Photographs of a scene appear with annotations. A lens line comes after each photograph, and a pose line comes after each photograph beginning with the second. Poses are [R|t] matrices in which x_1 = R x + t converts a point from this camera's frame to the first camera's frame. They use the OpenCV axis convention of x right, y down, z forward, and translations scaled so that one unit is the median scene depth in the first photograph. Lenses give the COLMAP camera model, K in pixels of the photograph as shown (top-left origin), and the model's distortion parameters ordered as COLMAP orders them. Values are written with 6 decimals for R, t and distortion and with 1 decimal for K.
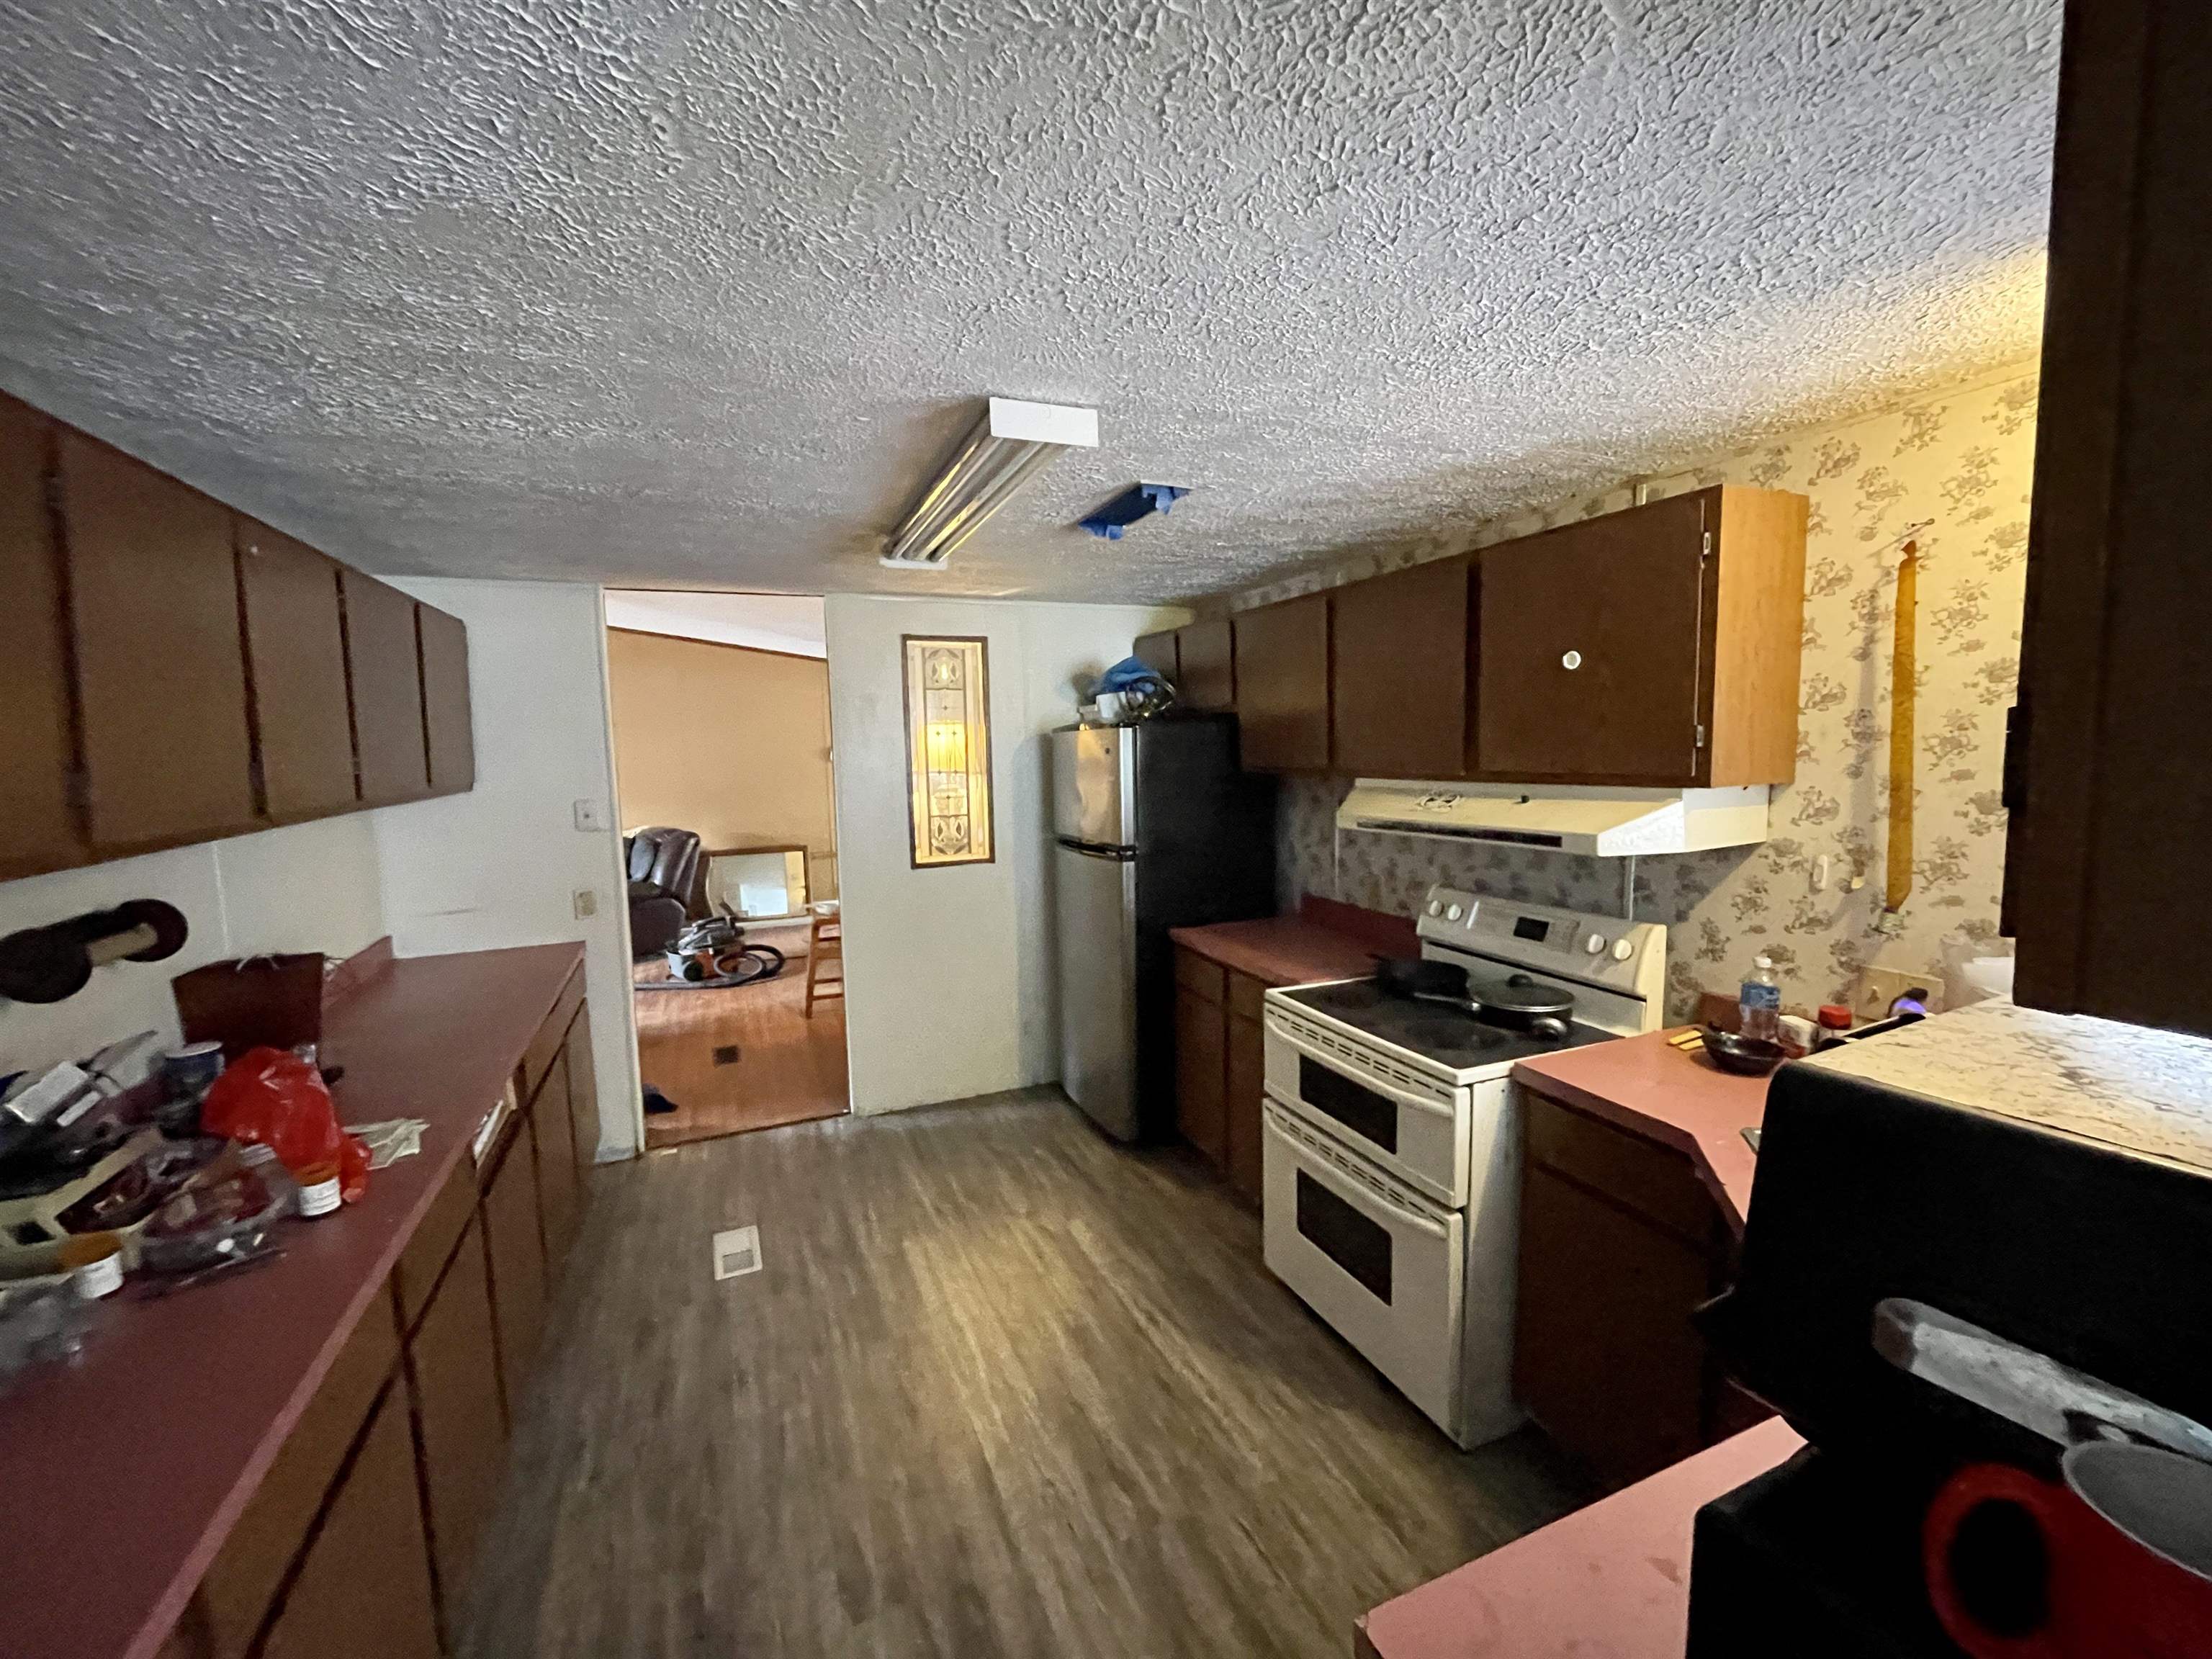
lens RADIAL K [[899.8, 0, 1099.1], [0, 899.8, 833.9], [0, 0, 1]] dist [-0.000583, 0.000139]
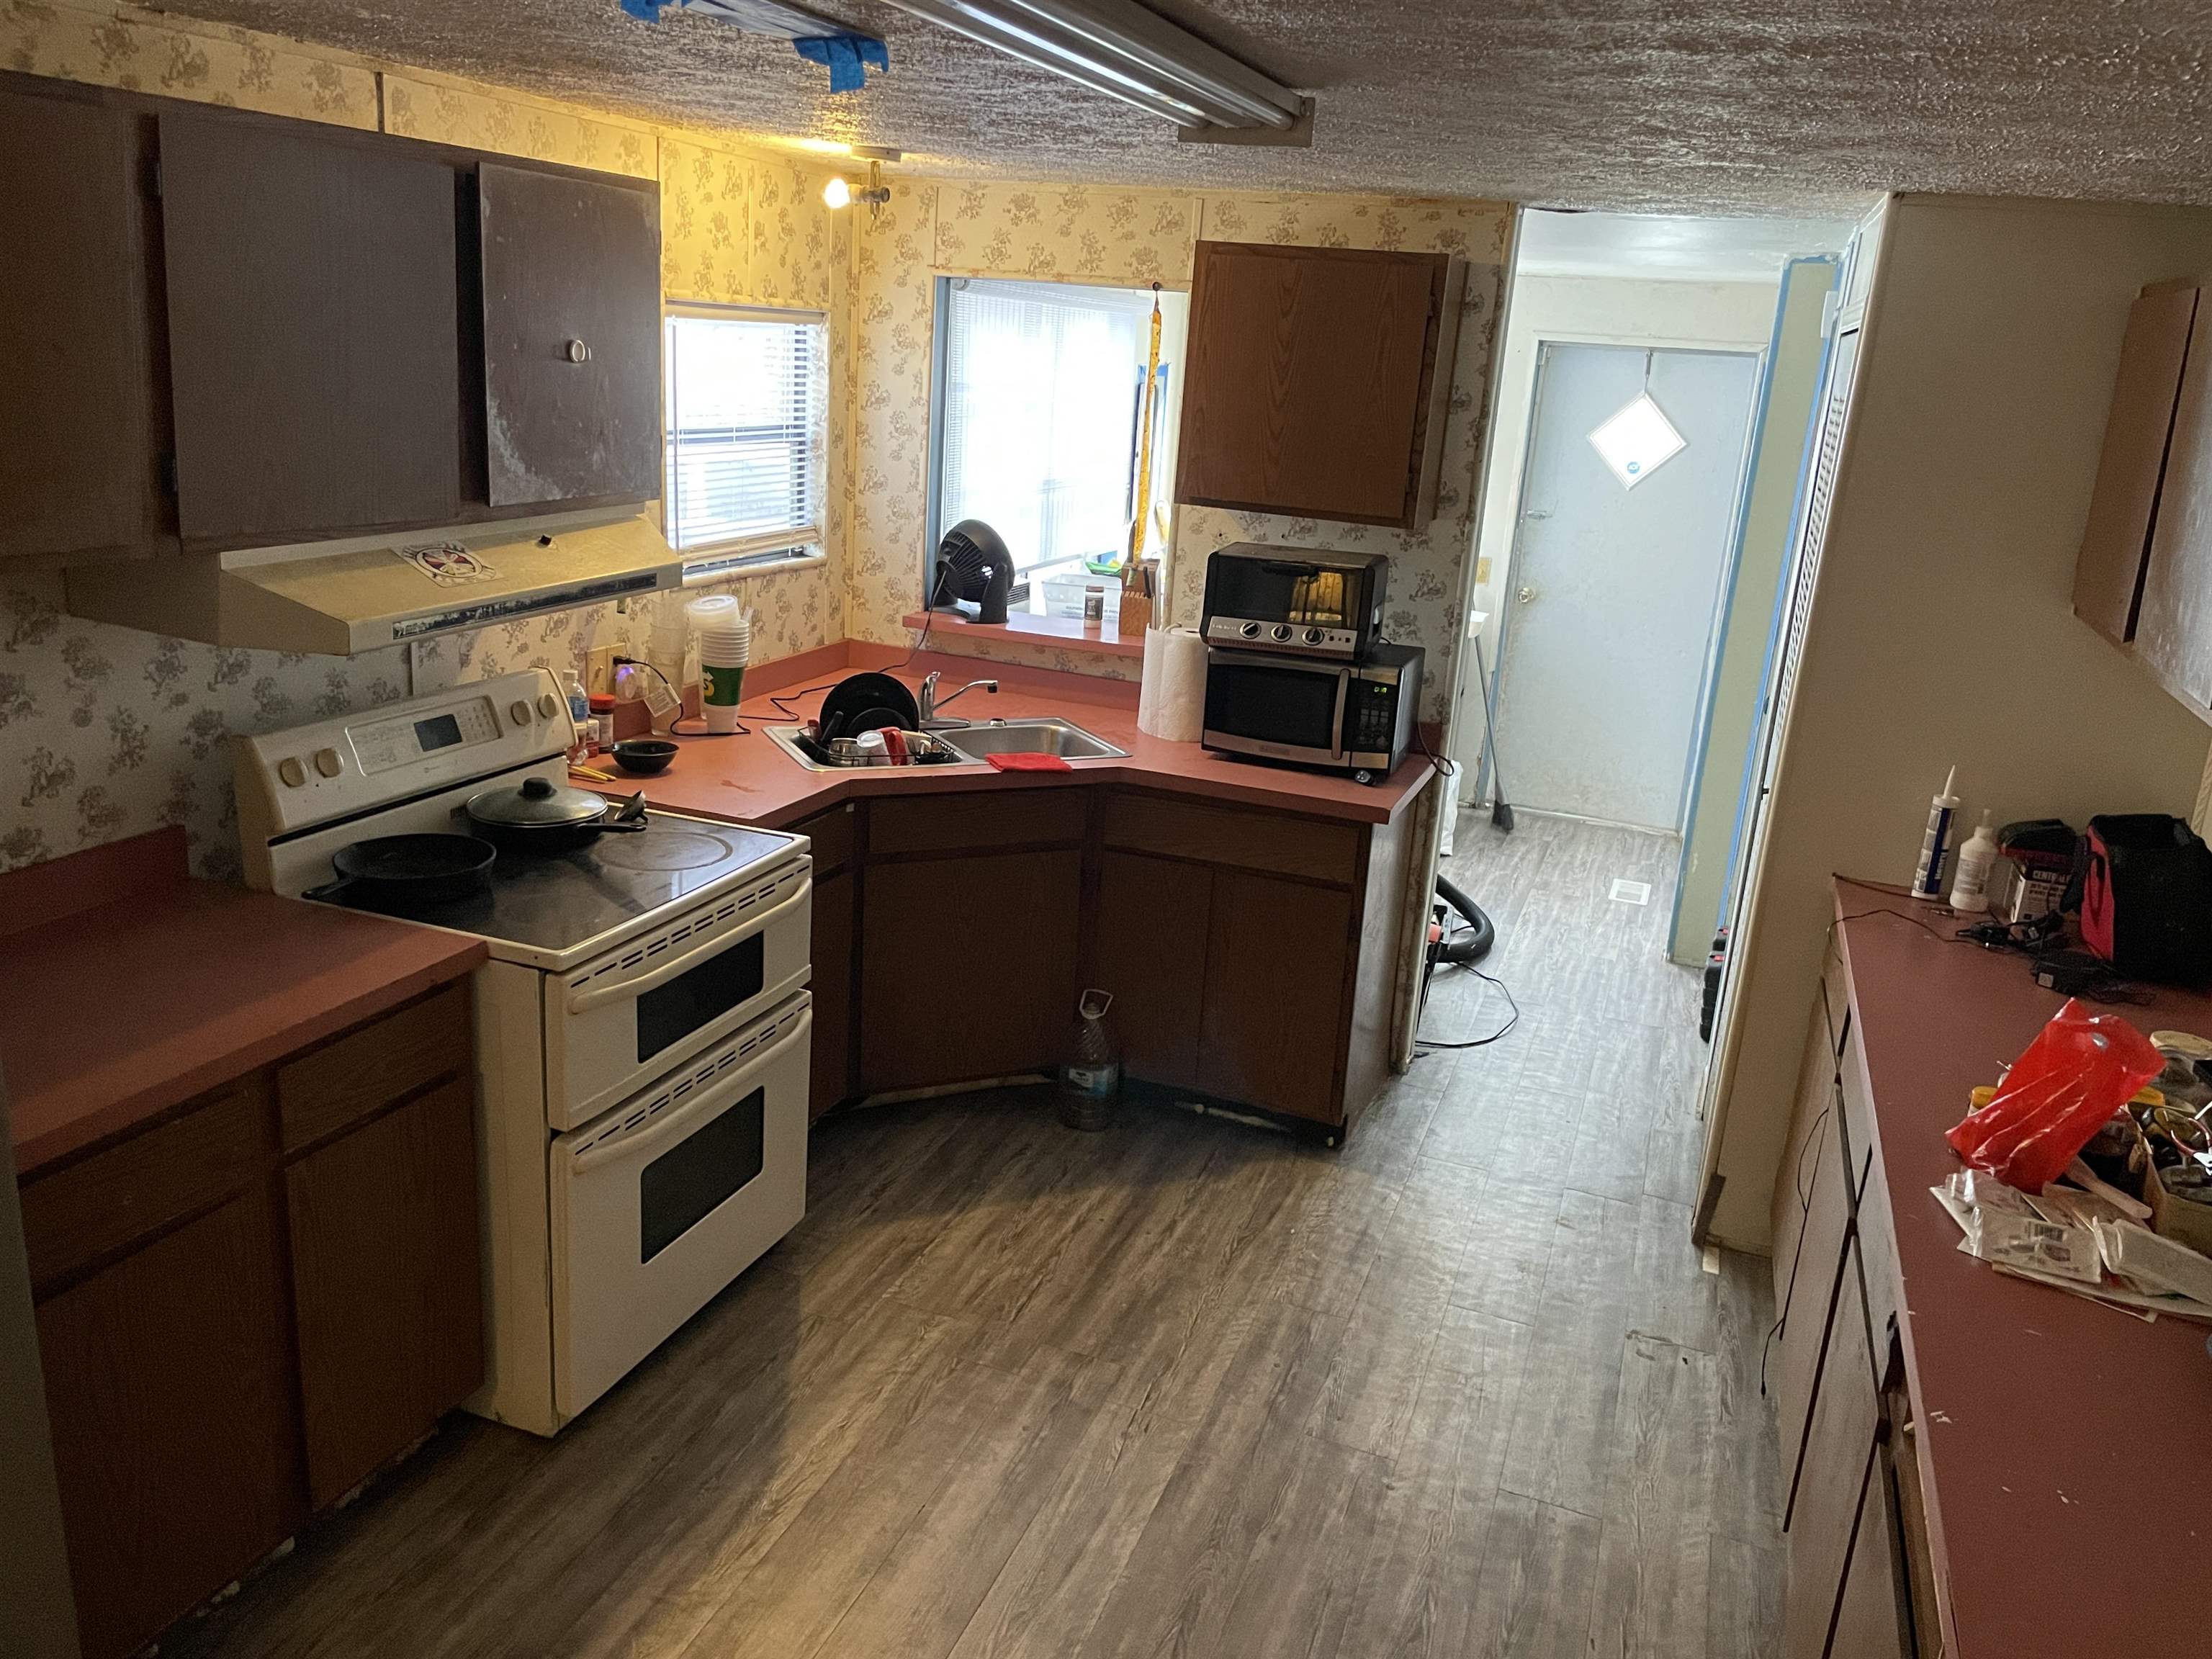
lens RADIAL K [[1679.1, 0, 1100.7], [0, 1679.1, 816.5], [0, 0, 1]] dist [0.060564, 0.000254]
pose [[-0.716536, -0.211520, 0.664706, -0.774953], [0.028311, 0.943313, 0.330695, -0.255682], [-0.696975, 0.255774, -0.669930, 1.571707]]
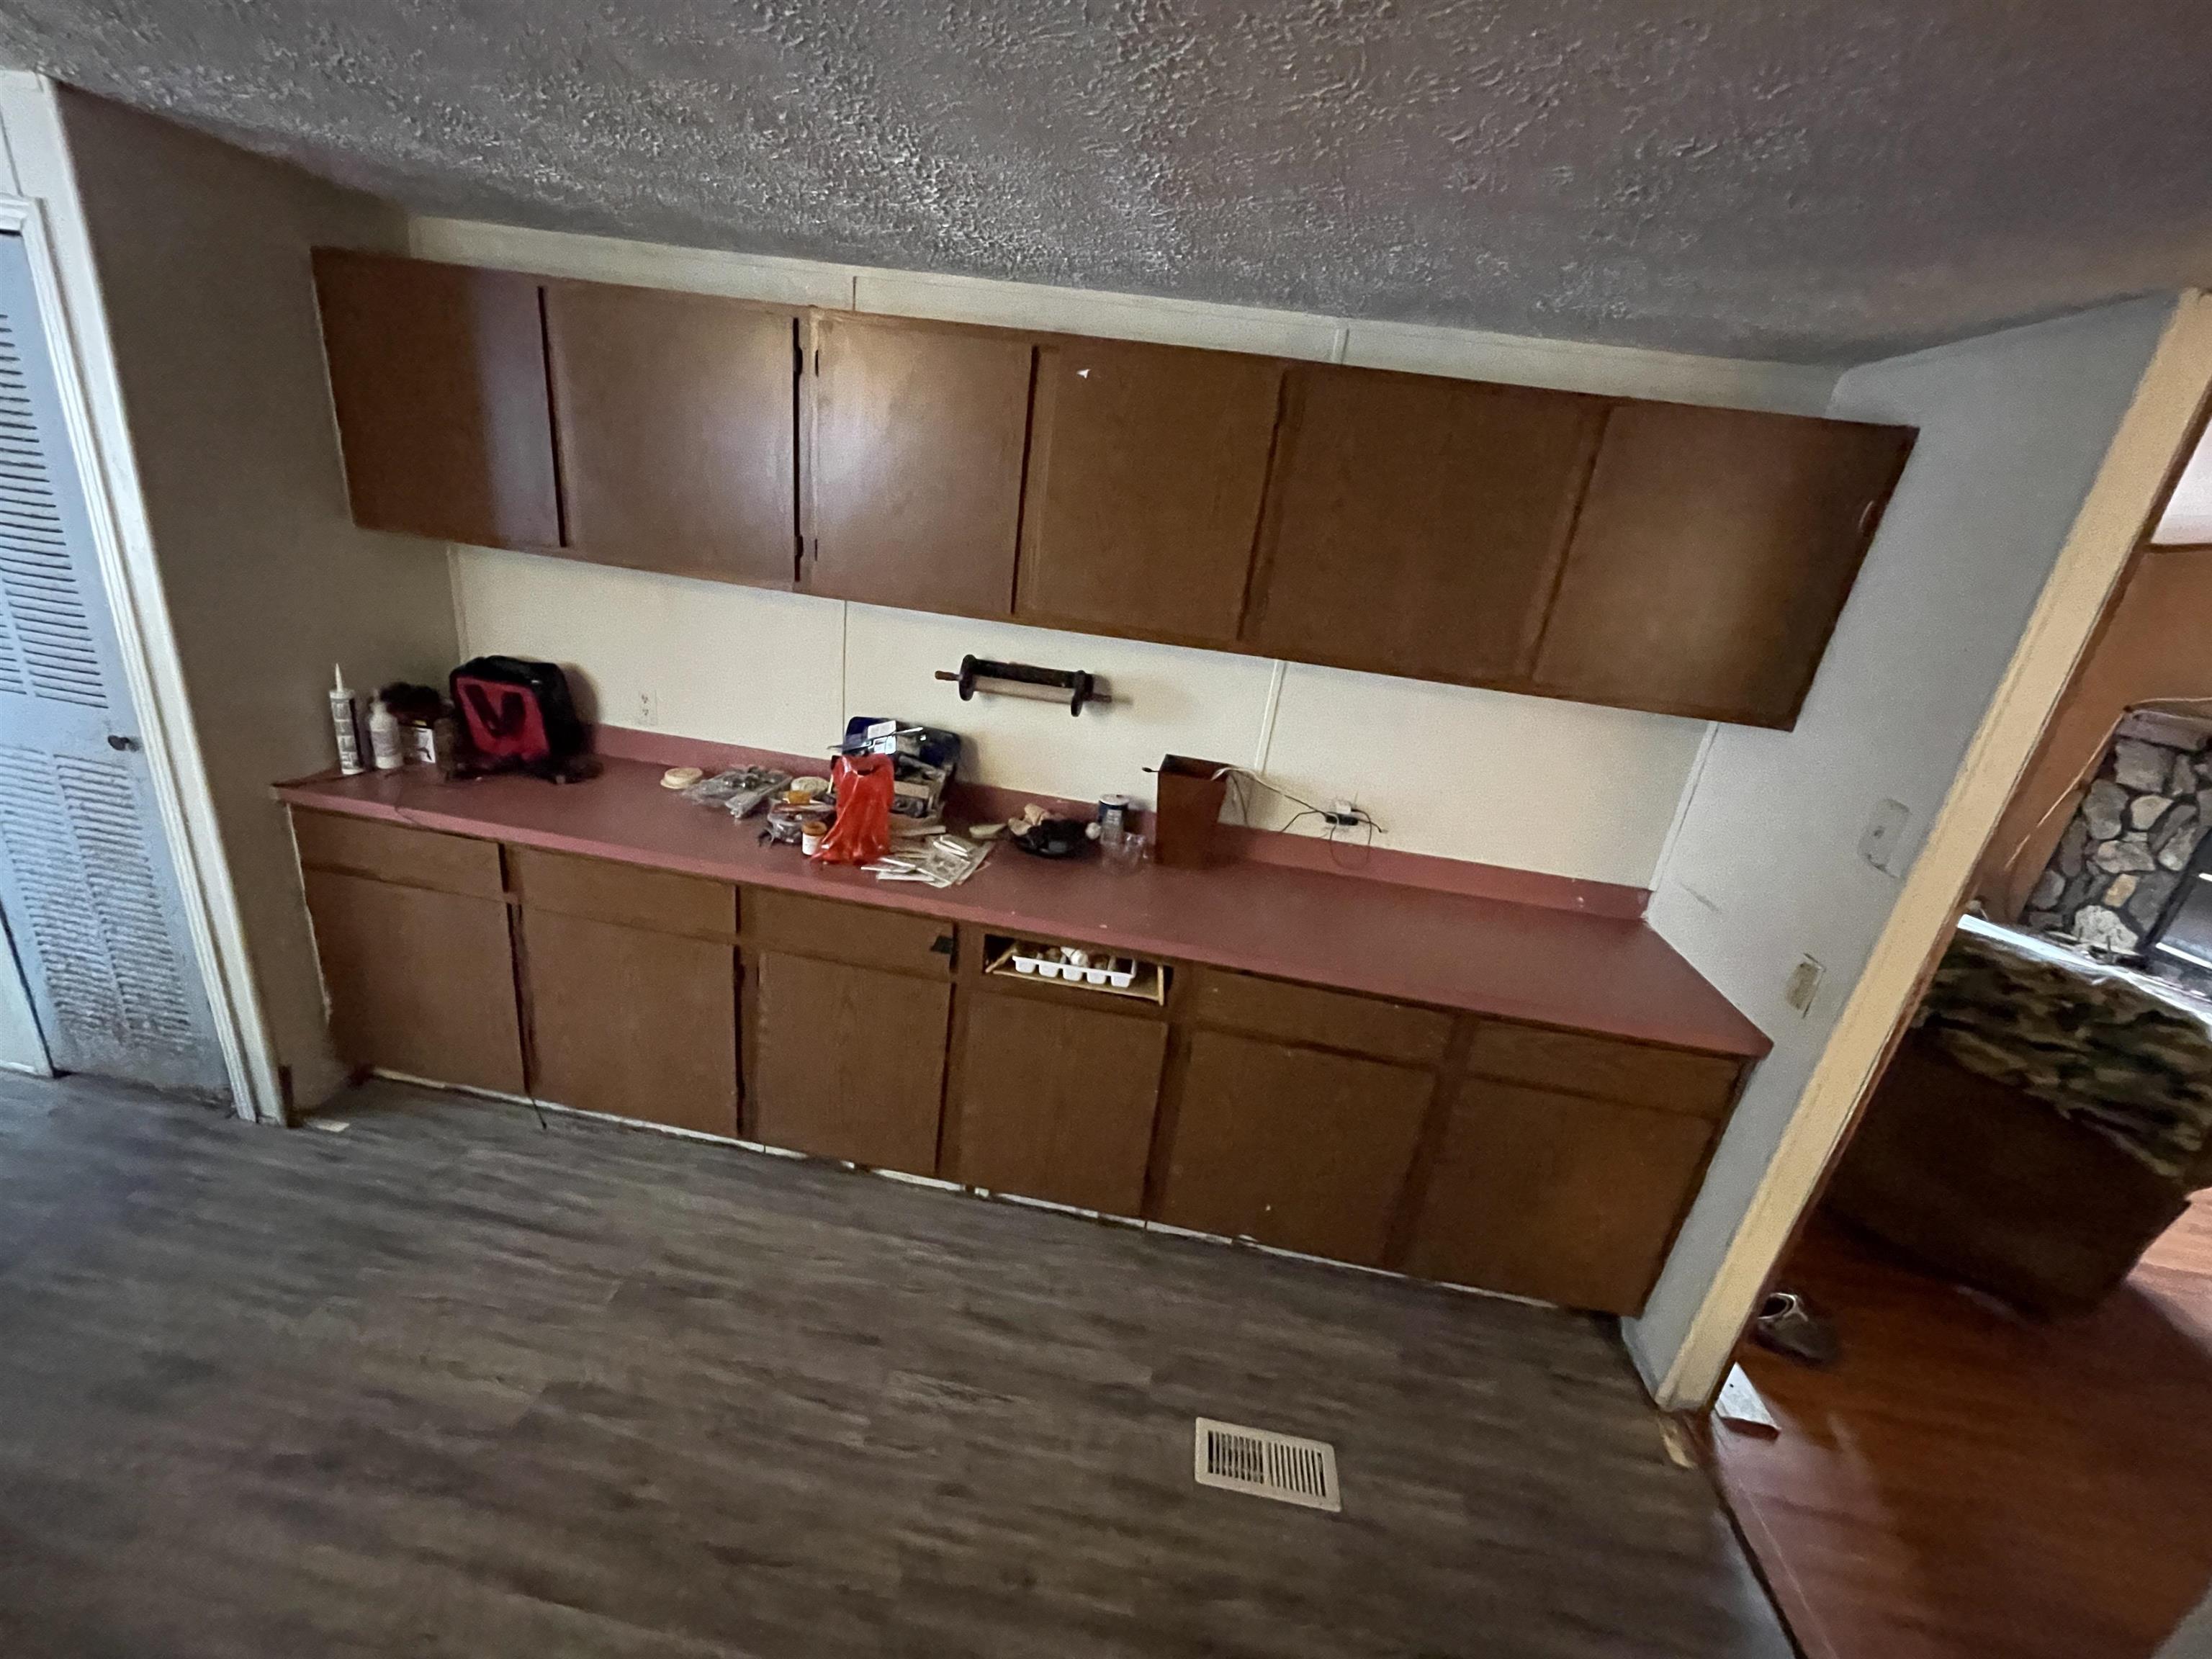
lens RADIAL K [[899.8, 0, 1099.1], [0, 899.8, 833.9], [0, 0, 1]] dist [-0.000583, 0.000139]
pose [[-0.511850, 0.258561, -0.819241, 0.069364], [-0.205739, 0.888986, 0.409116, -0.192775], [0.834075, 0.377956, -0.401831, 1.213291]]
